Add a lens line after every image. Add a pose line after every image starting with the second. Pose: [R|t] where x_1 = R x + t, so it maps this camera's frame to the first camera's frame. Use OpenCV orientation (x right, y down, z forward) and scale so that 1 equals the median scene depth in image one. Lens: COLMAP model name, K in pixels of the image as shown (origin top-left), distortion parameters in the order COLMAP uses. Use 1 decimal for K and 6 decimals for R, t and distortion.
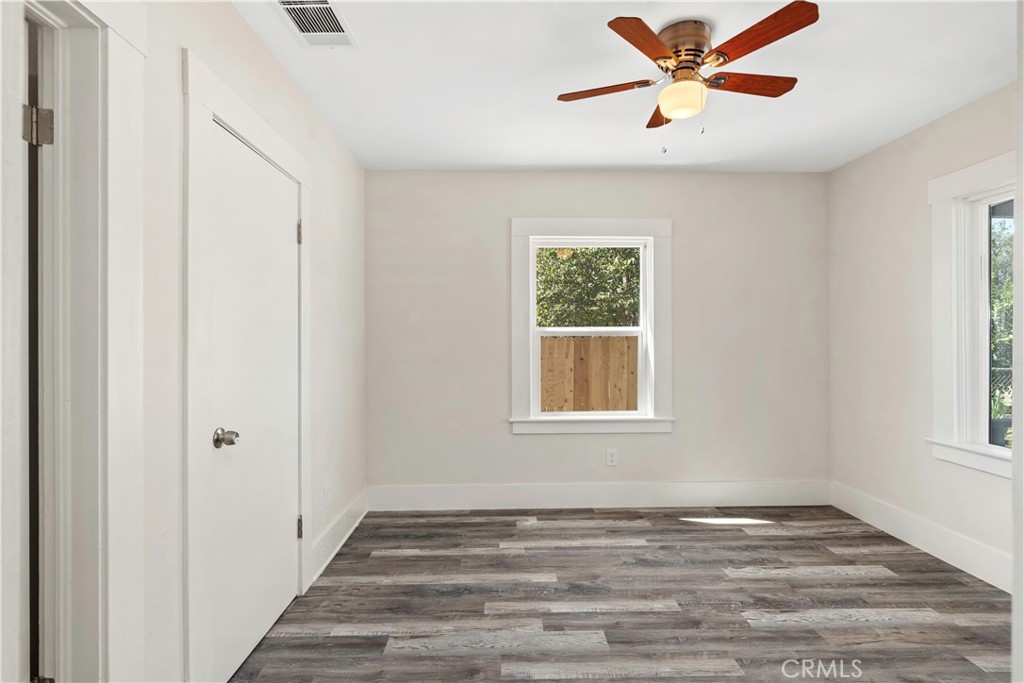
lens RADIAL K [[509.2, 0, 508.5], [0, 509.2, 341.6], [0, 0, 1]] dist [-0.004286, 0.001272]
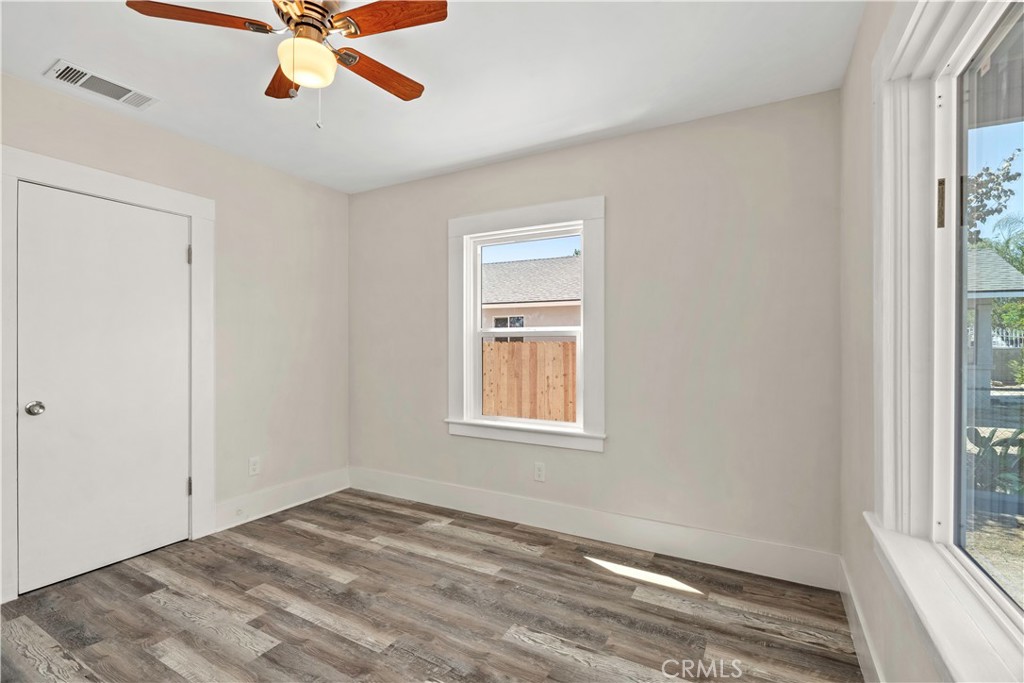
lens RADIAL K [[462.4, 0, 508.1], [0, 462.4, 344.0], [0, 0, 1]] dist [-0.005467, 0.000071]
pose [[0.862059, 0.004797, -0.506785, 0.717861], [-0.005535, 0.999985, 0.000049, 0.002949], [0.506777, 0.002763, 0.862072, 0.337720]]
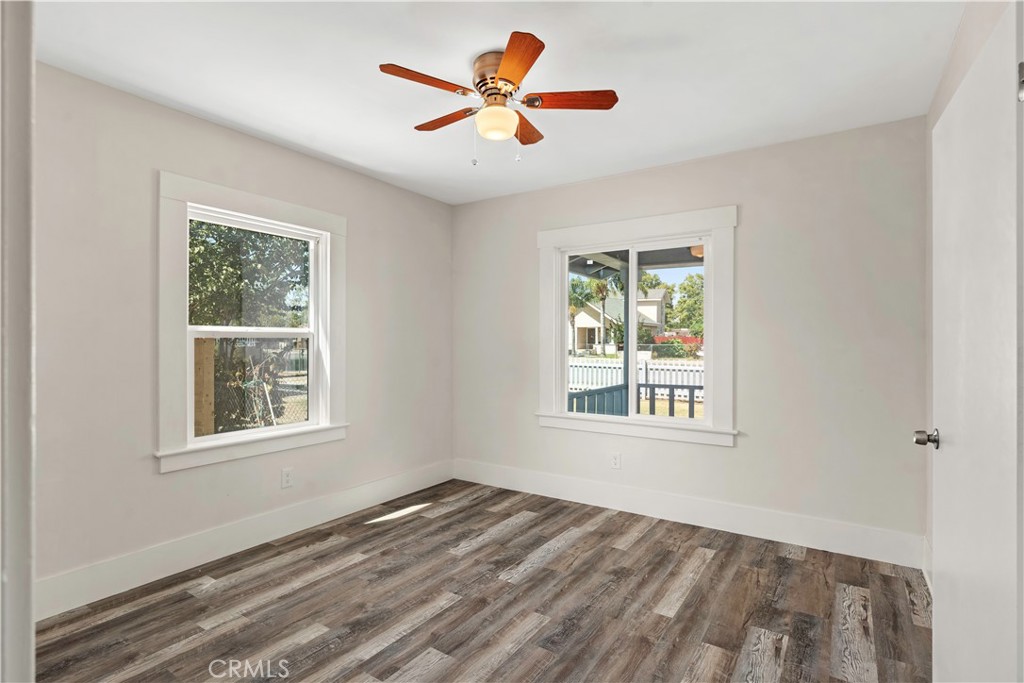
lens RADIAL K [[509.2, 0, 508.5], [0, 509.2, 341.6], [0, 0, 1]] dist [-0.004286, 0.001272]
pose [[0.573645, 0.006146, 0.819081, -0.371705], [-0.000048, 0.999972, -0.007470, 0.002465], [-0.819104, 0.004246, 0.573629, 0.240844]]
